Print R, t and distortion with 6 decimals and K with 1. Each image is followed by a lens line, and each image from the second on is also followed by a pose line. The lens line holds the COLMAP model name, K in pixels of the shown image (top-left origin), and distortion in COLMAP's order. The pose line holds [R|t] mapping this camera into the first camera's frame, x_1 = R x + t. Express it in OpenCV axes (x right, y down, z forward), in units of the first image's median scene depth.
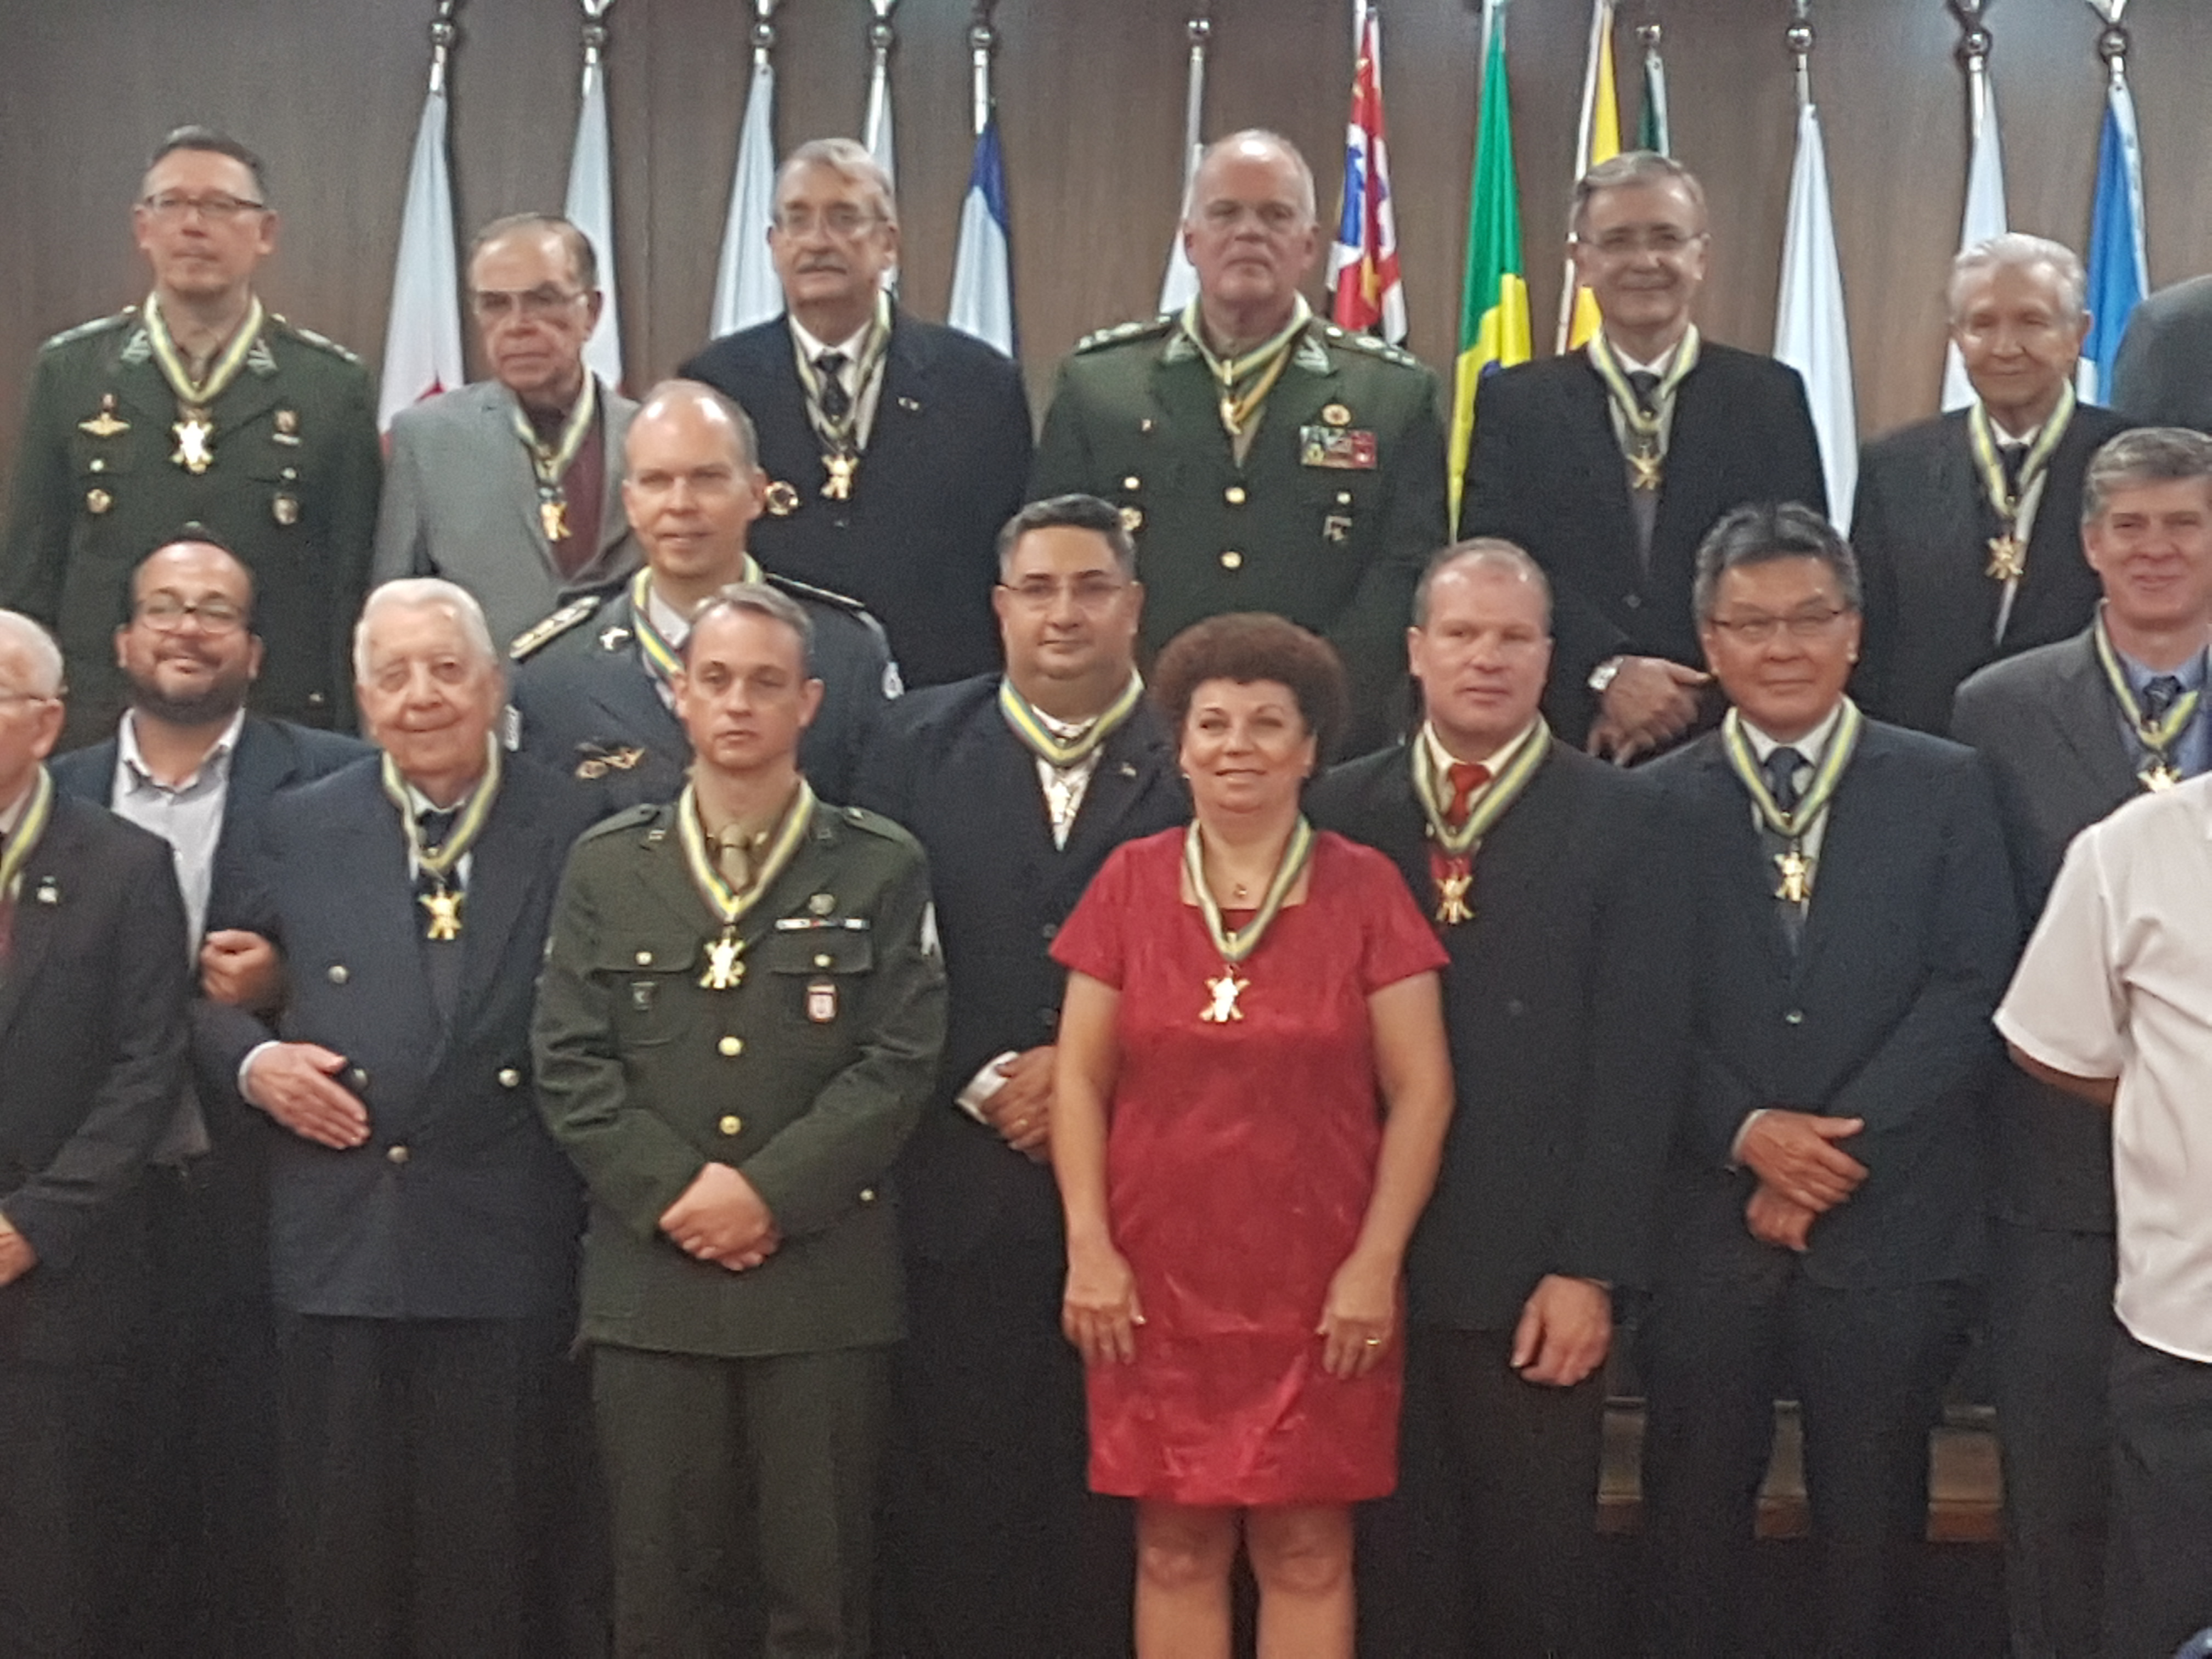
lens RADIAL K [[2757.1, 0, 1106.0], [0, 2757.1, 829.5], [0, 0, 1]] dist [-0.128472, 1.210886]
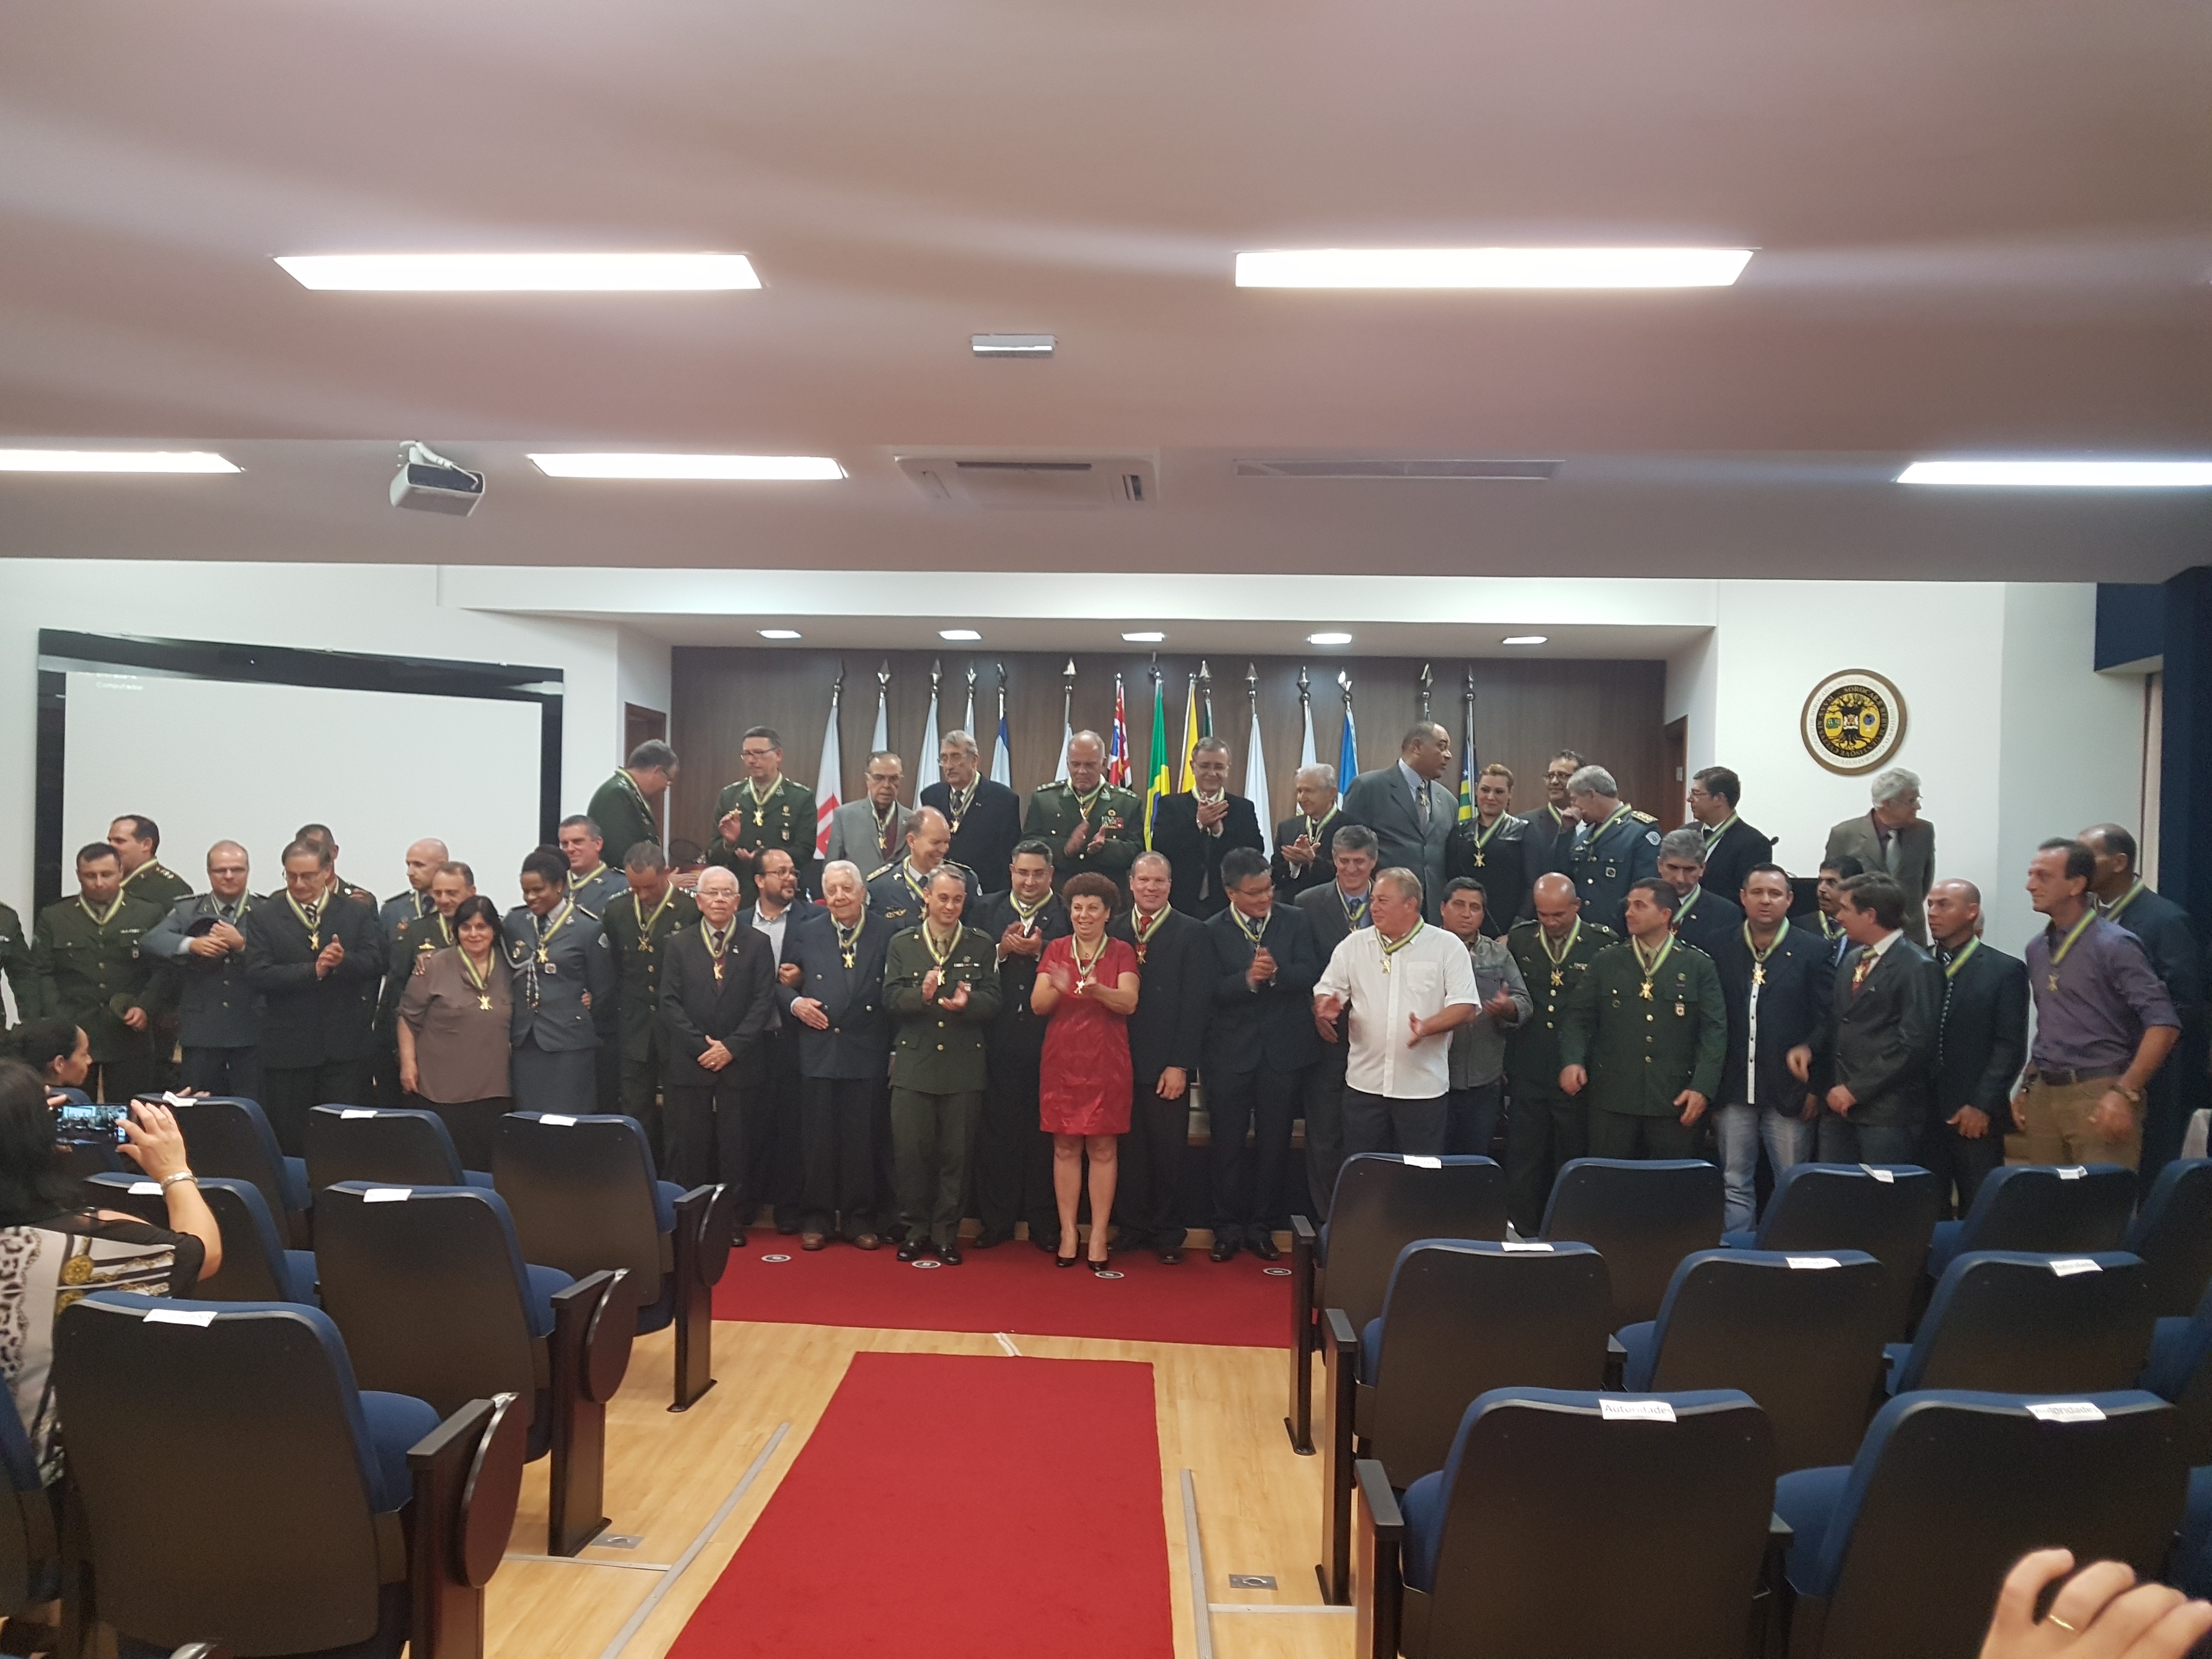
lens RADIAL K [[2757.1, 0, 1106.0], [0, 2757.1, 829.5], [0, 0, 1]] dist [-0.128472, 1.210886]
pose [[0.990390, 0.016450, 0.137321, -0.391549], [-0.009455, 0.998631, -0.051440, 0.041623], [-0.137979, 0.049647, 0.989190, -2.356265]]
